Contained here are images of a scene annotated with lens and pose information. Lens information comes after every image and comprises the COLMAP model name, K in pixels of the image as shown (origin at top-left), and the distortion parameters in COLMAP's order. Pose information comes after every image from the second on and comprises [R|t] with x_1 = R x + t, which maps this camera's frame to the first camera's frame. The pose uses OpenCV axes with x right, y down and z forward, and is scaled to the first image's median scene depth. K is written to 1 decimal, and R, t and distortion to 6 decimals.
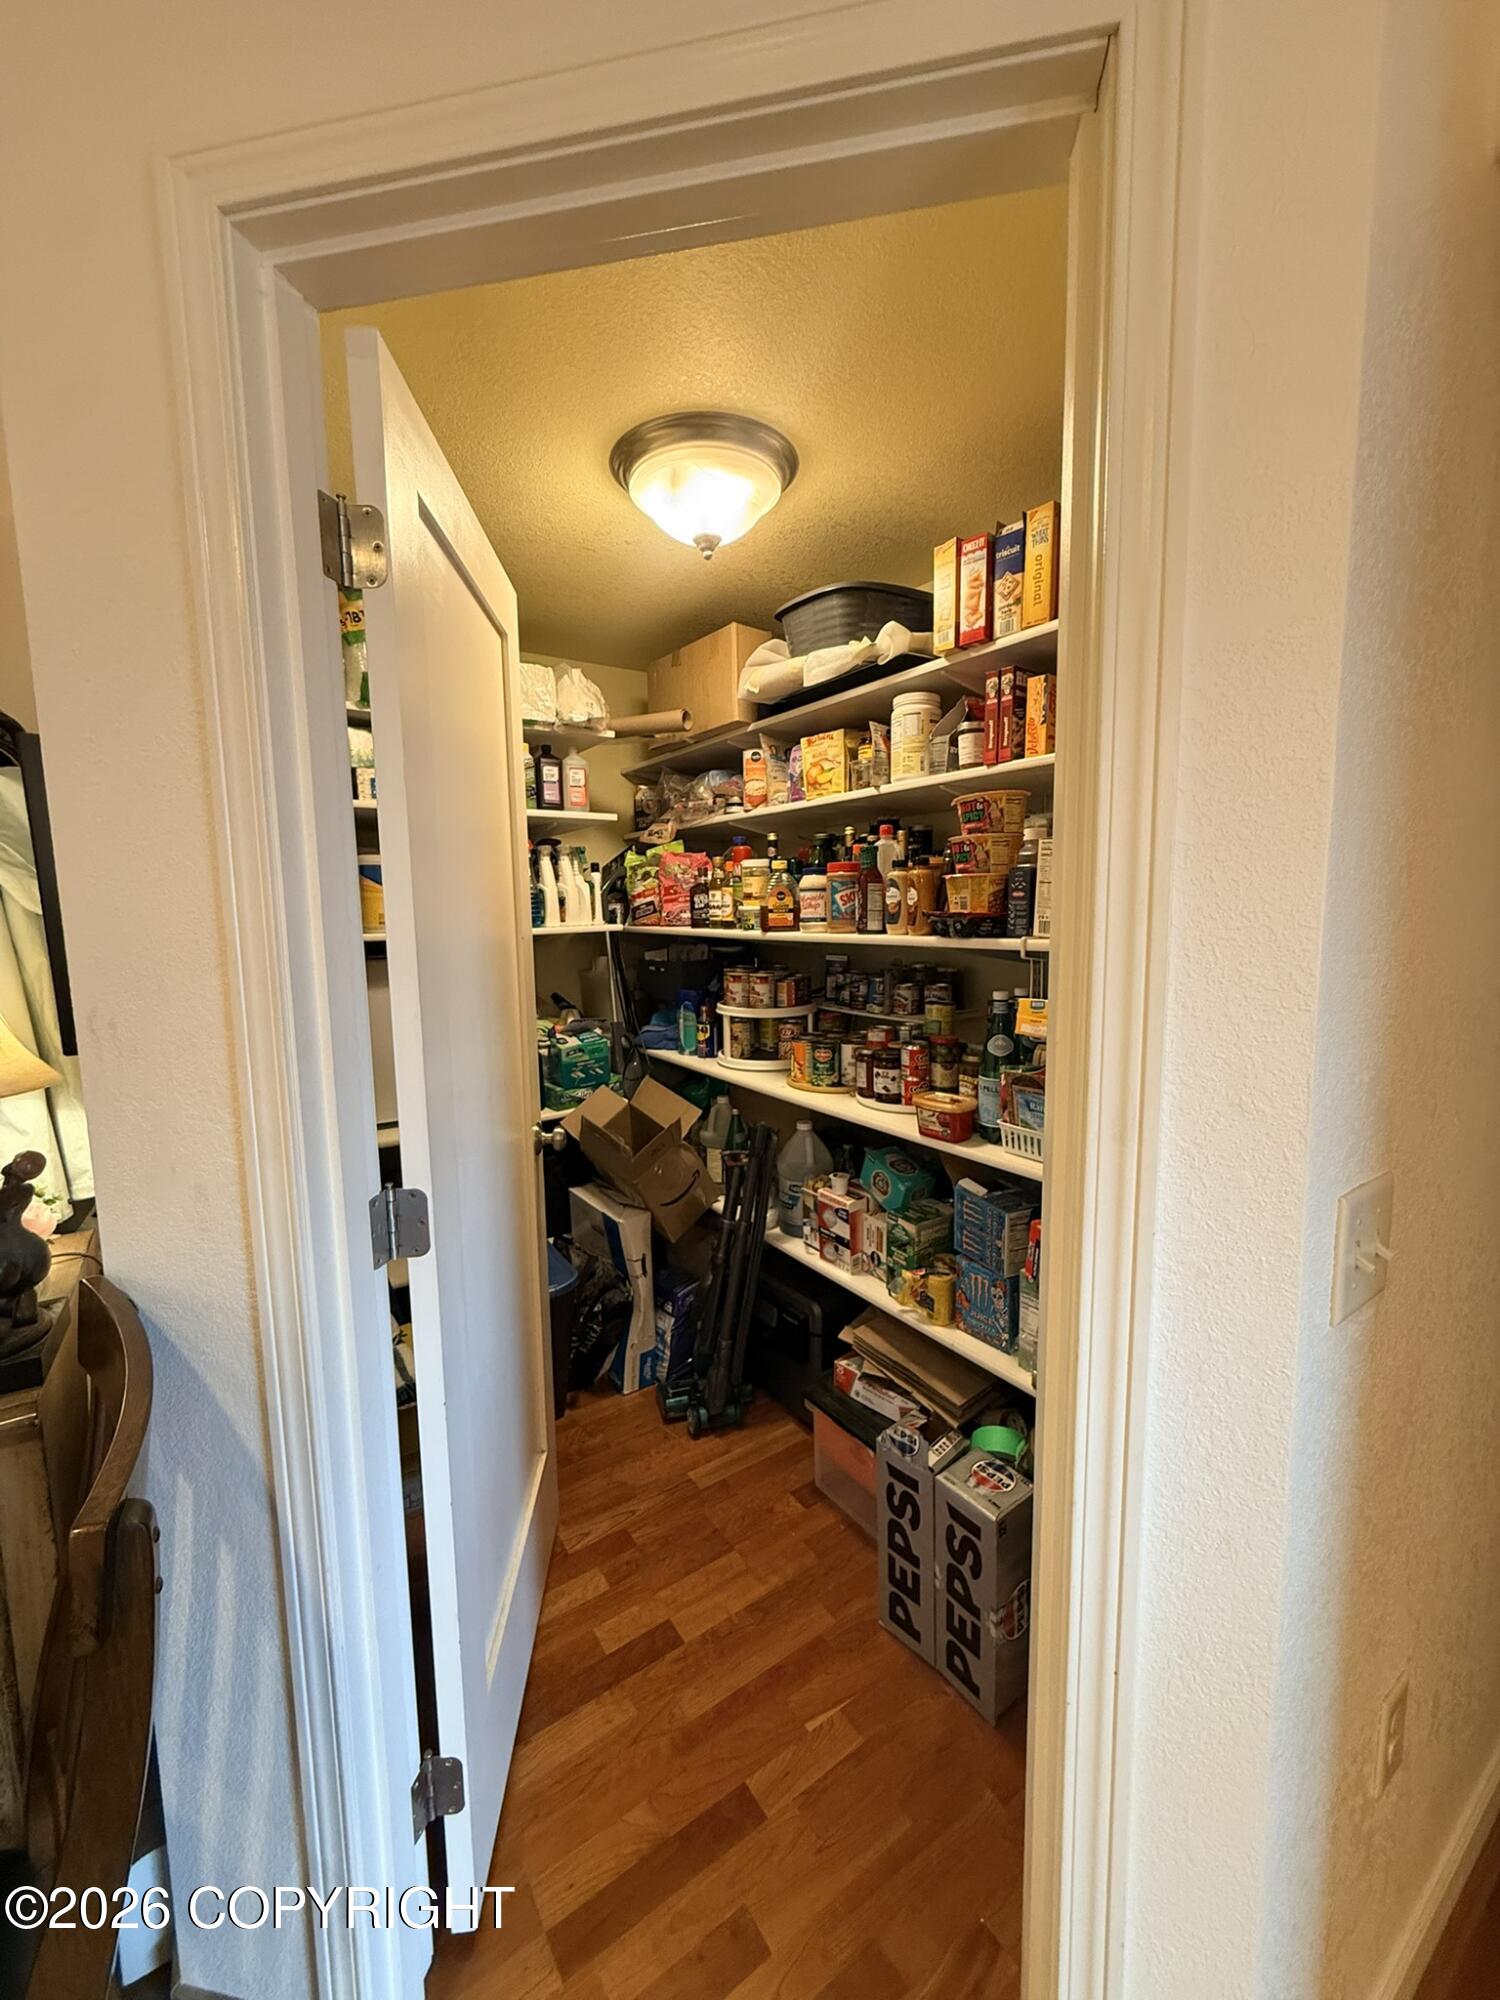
lens RADIAL K [[799.7, 0, 750.0], [0, 799.7, 1000.0], [0, 0, 1]] dist [-0.001130, -0.000274]
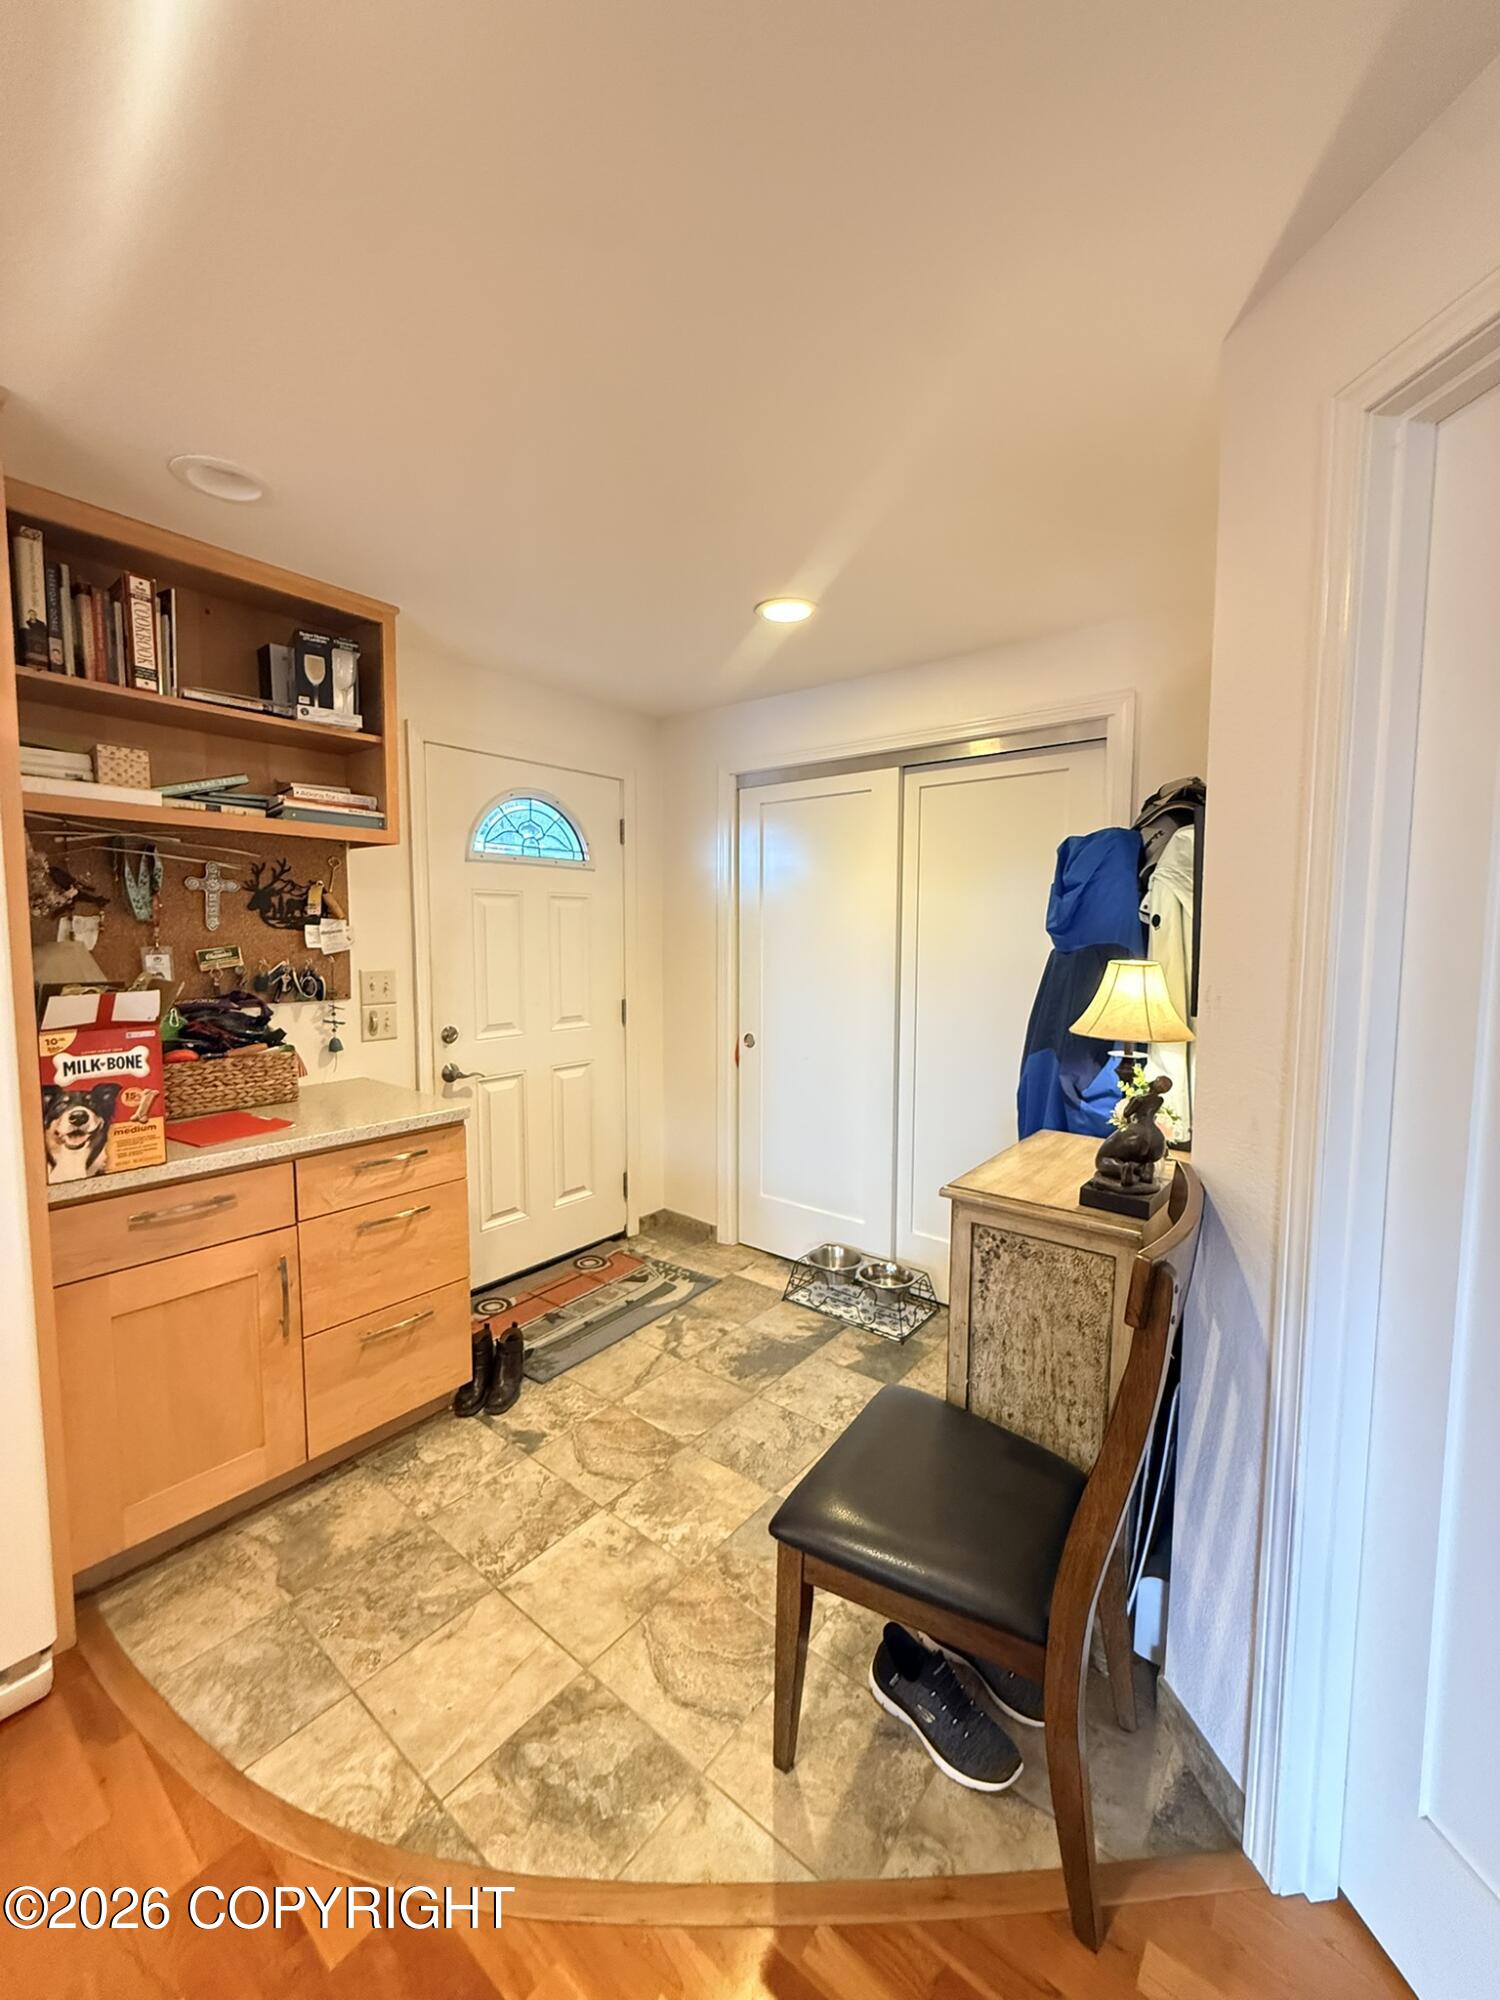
lens RADIAL K [[799.7, 0, 750.0], [0, 799.7, 1000.0], [0, 0, 1]] dist [-0.001130, -0.000274]
pose [[0.295124, 0.089825, -0.951227, 0.339570], [-0.116684, 0.991507, 0.057427, 0.046723], [0.948307, 0.094045, 0.303099, -0.262352]]
